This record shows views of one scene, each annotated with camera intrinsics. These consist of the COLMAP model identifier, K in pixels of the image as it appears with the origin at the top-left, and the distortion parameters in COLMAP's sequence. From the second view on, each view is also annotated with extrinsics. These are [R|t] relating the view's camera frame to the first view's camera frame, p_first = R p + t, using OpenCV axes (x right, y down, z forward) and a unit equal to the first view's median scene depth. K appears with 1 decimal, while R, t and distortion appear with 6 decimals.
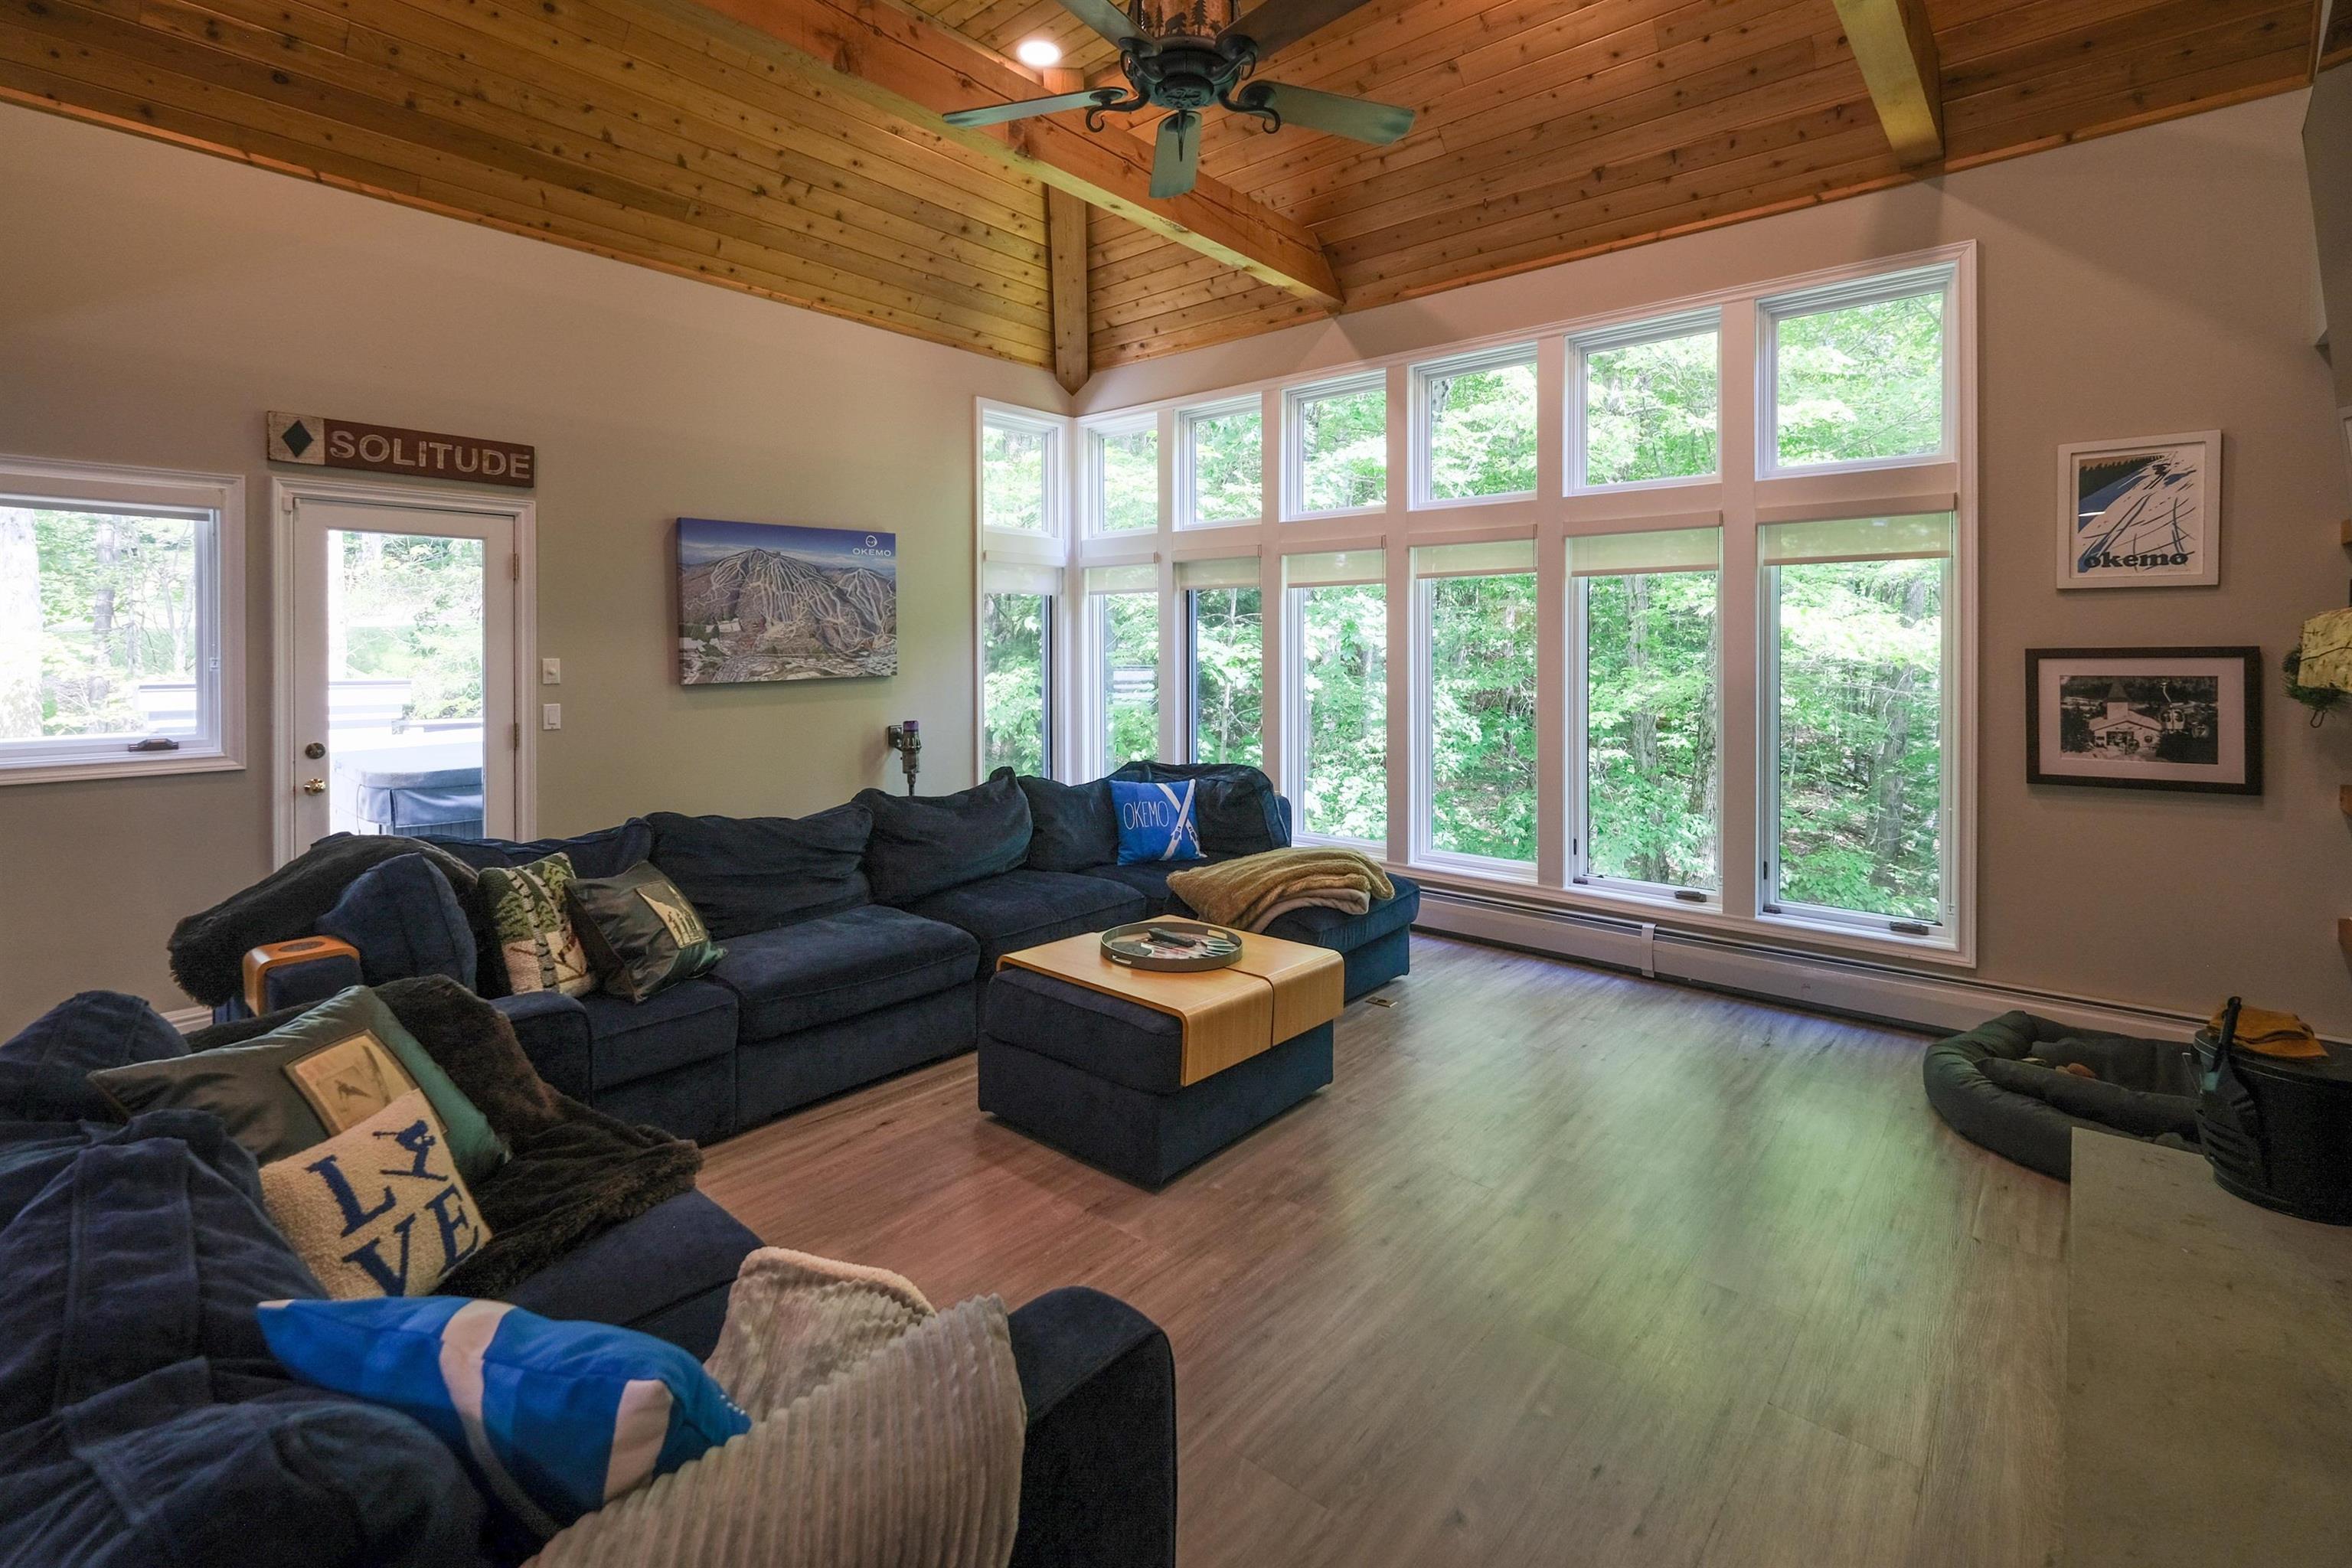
lens RADIAL K [[1086.6, 0, 1163.9], [0, 1086.6, 651.0], [0, 0, 1]] dist [0.000265, -0.001105]
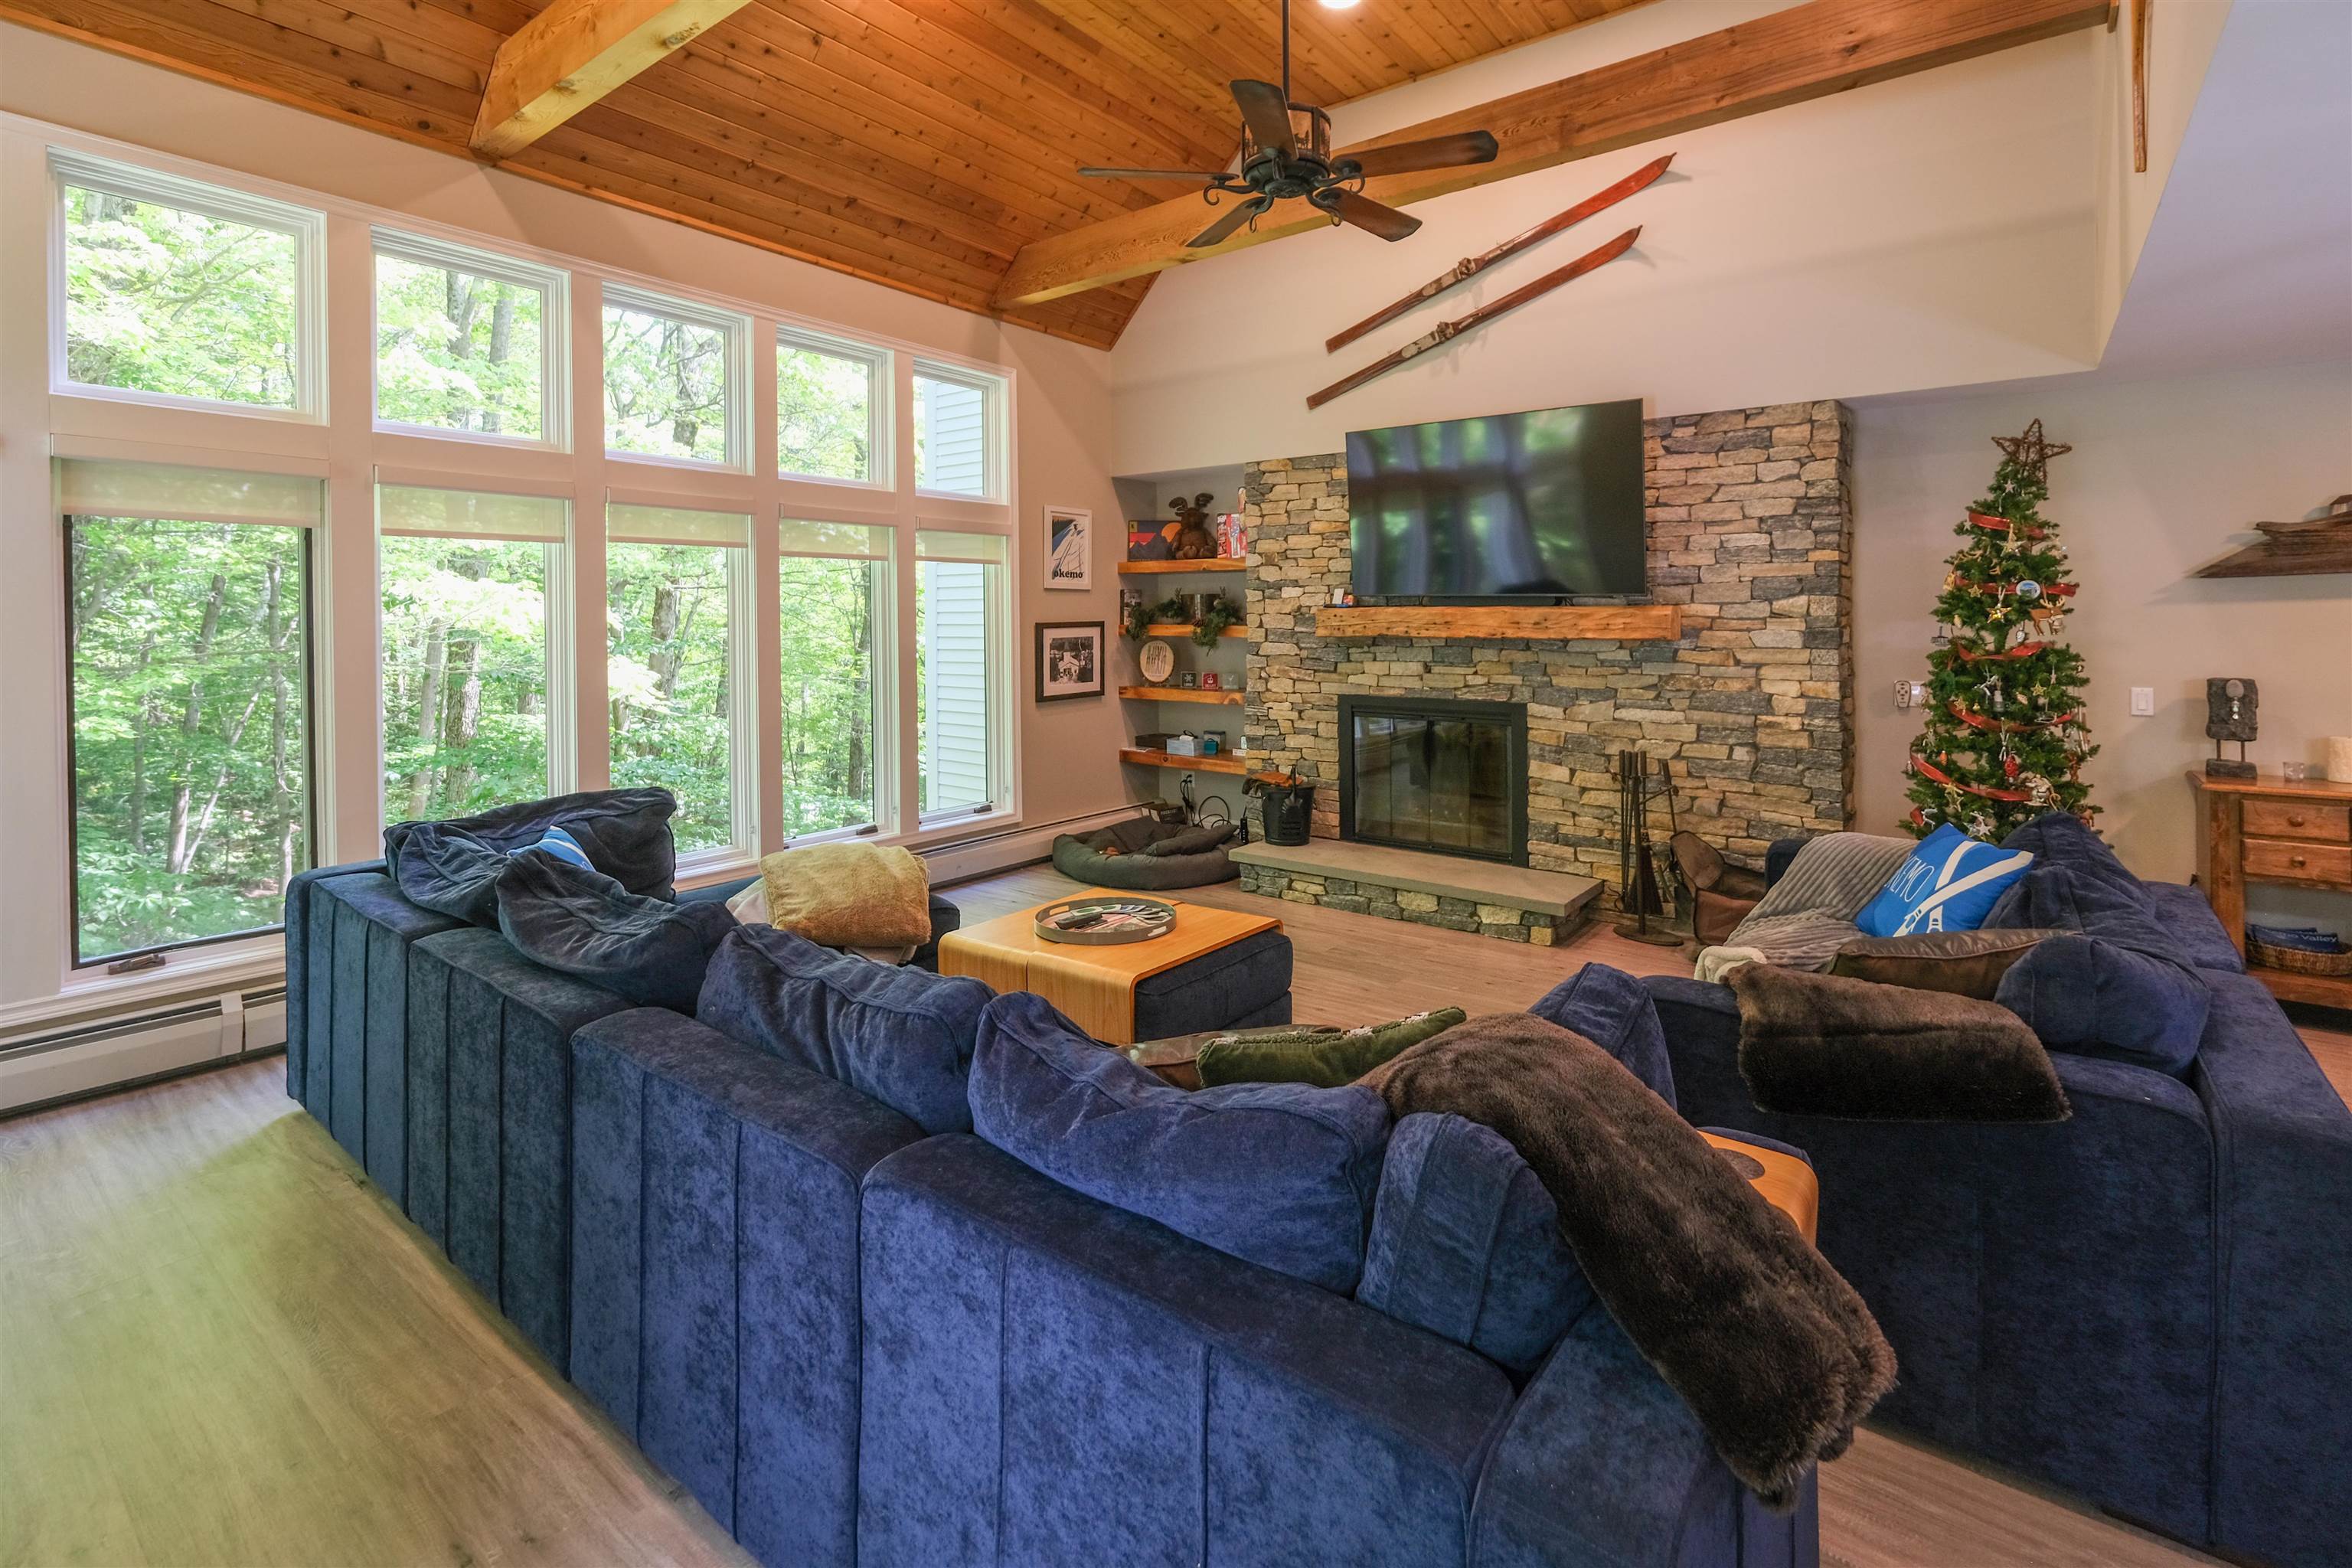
lens RADIAL K [[1086.6, 0, 1205.2], [0, 1086.6, 606.6], [0, 0, 1]] dist [0.000265, -0.001105]
pose [[-0.087449, 0.009905, 0.996120, -0.747076], [0.006962, 0.999932, -0.009332, -0.008068], [-0.996145, 0.006119, -0.087512, 0.730371]]
